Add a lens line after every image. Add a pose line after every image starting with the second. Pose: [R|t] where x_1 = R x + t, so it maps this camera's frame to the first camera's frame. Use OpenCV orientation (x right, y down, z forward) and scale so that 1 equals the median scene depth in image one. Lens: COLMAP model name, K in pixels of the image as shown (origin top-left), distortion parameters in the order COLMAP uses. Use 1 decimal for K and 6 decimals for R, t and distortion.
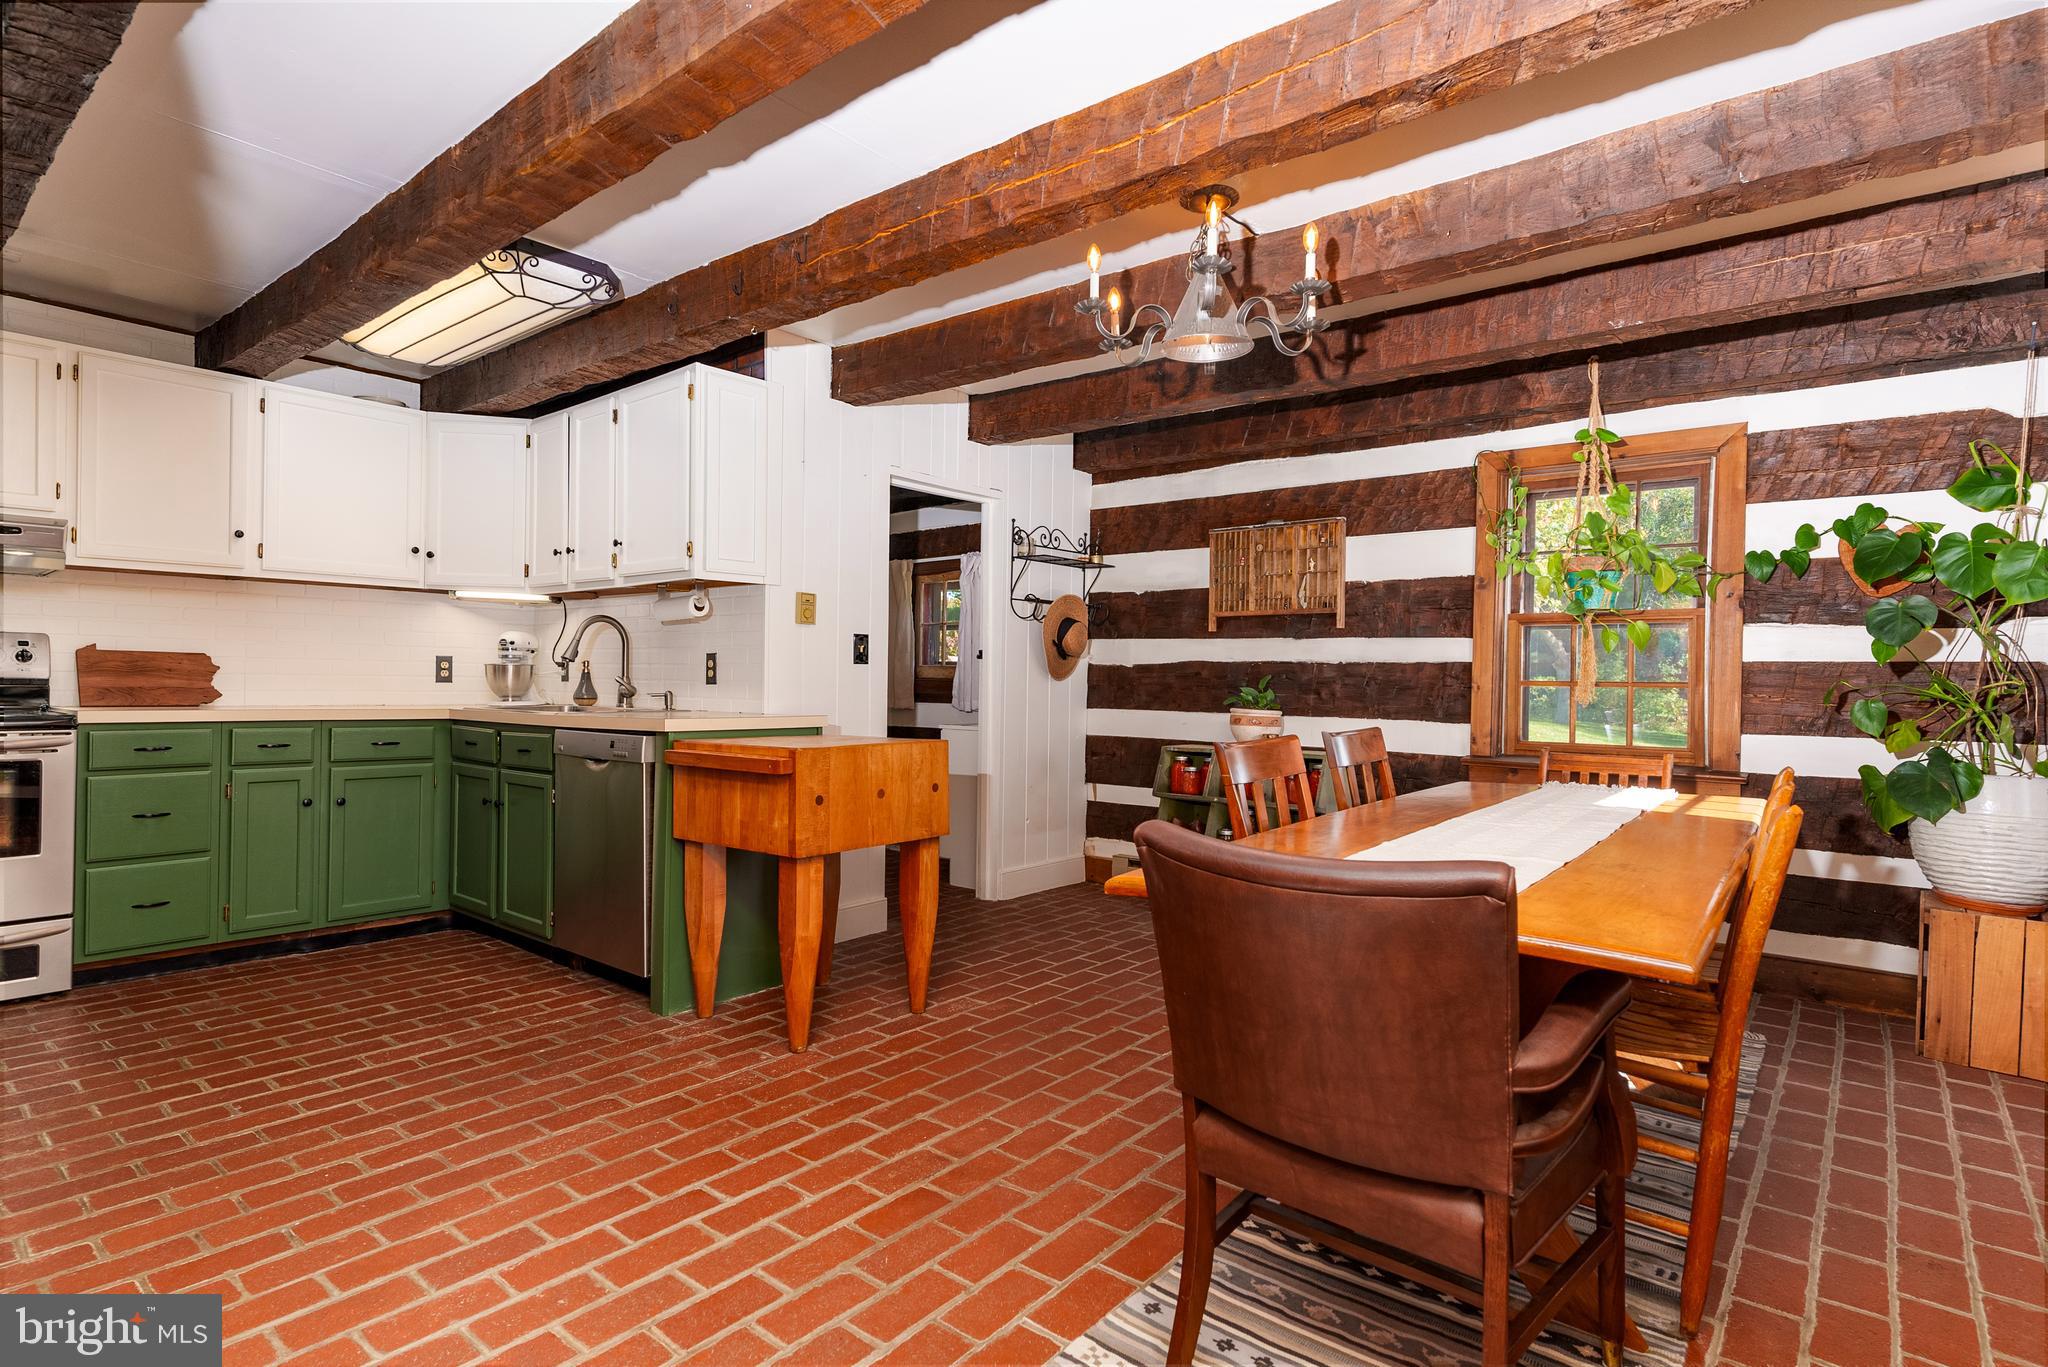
lens RADIAL K [[1037.4, 0, 1027.1], [0, 1037.4, 678.8], [0, 0, 1]] dist [0.015298, -0.000313]
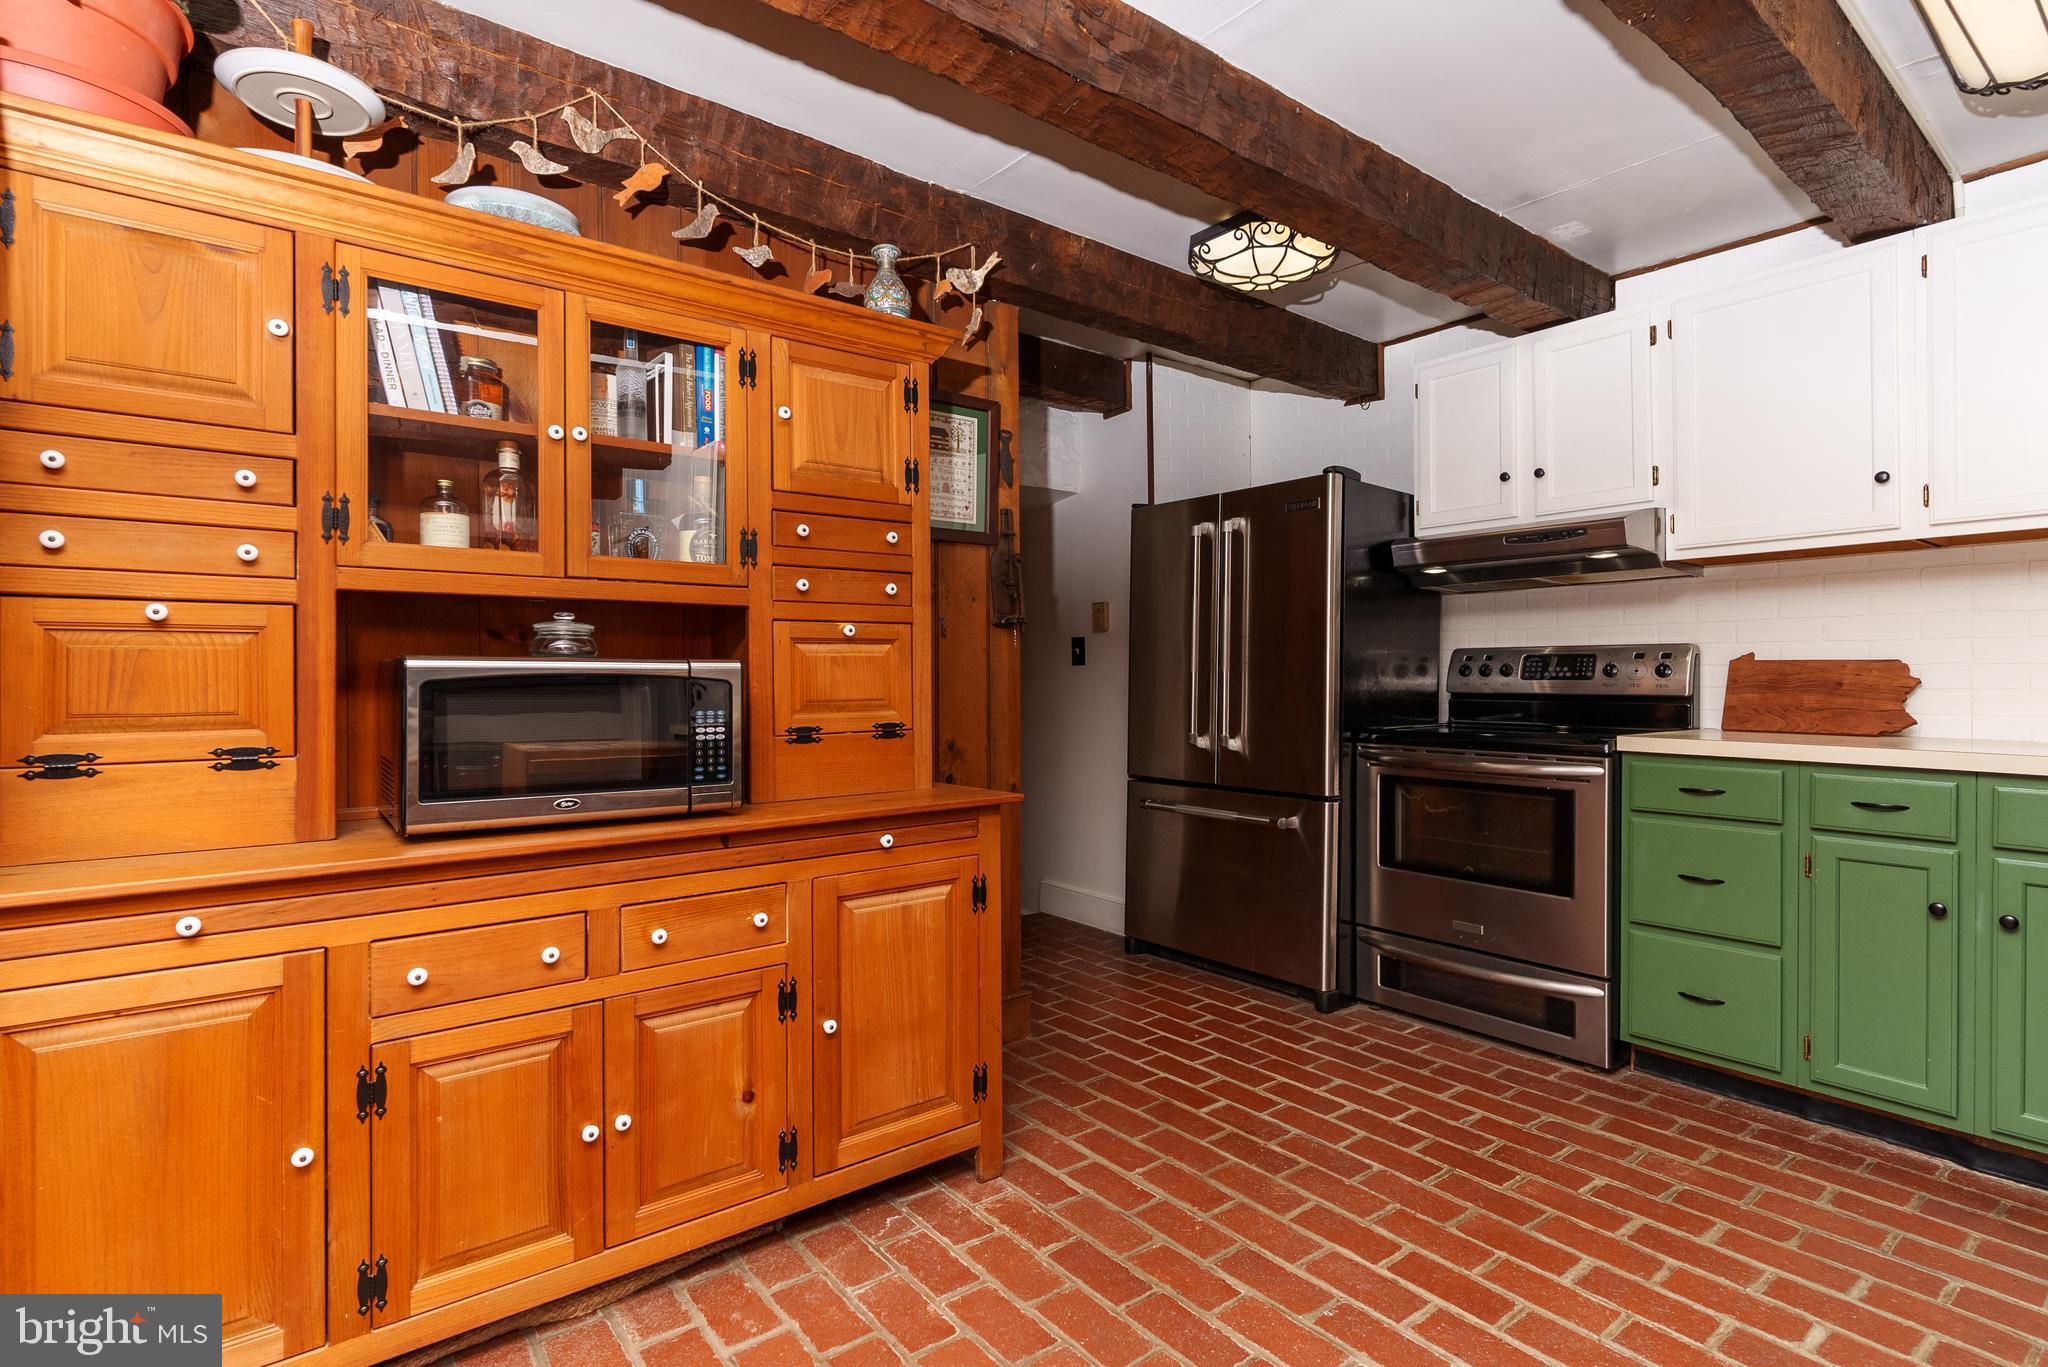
lens RADIAL K [[973.9, 0, 1024.0], [0, 973.9, 683.5], [0, 0, 1]] dist [-0.000437, -0.000186]
pose [[-0.213721, -0.006450, -0.976873, -0.043981], [-0.000037, 0.999978, -0.006594, -0.004861], [0.976895, -0.001374, -0.213716, 0.595971]]
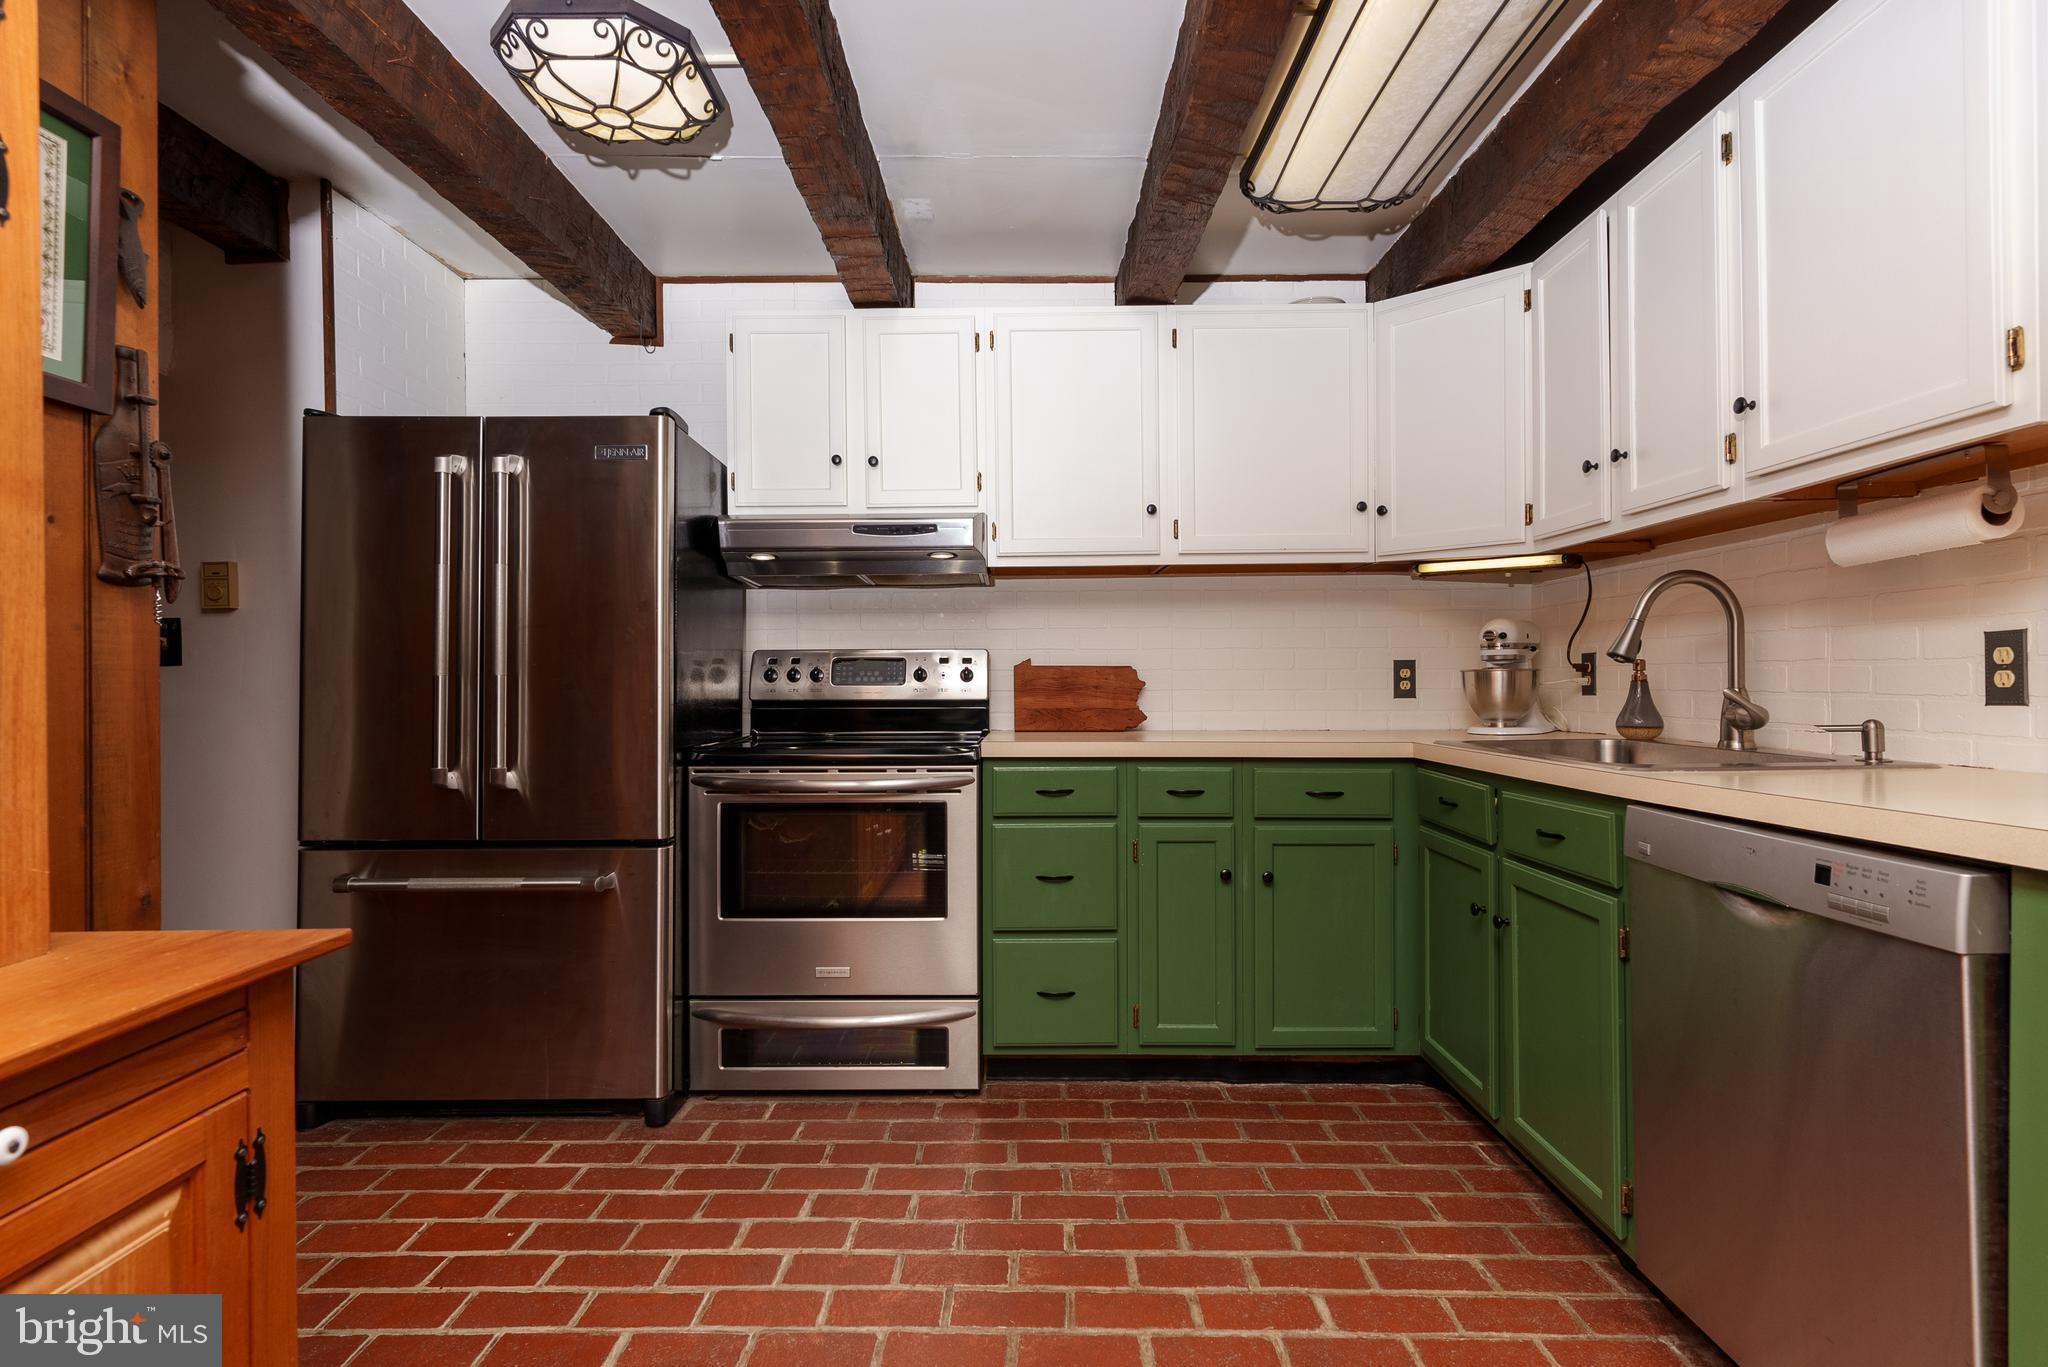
lens RADIAL K [[984.2, 0, 998.4], [0, 984.2, 681.3], [0, 0, 1]] dist [-0.000182, -0.000436]
pose [[0.619625, -0.017491, -0.784703, -0.255578], [0.015775, 0.999827, -0.009830, -0.006892], [0.784739, -0.006288, 0.619794, 0.458748]]
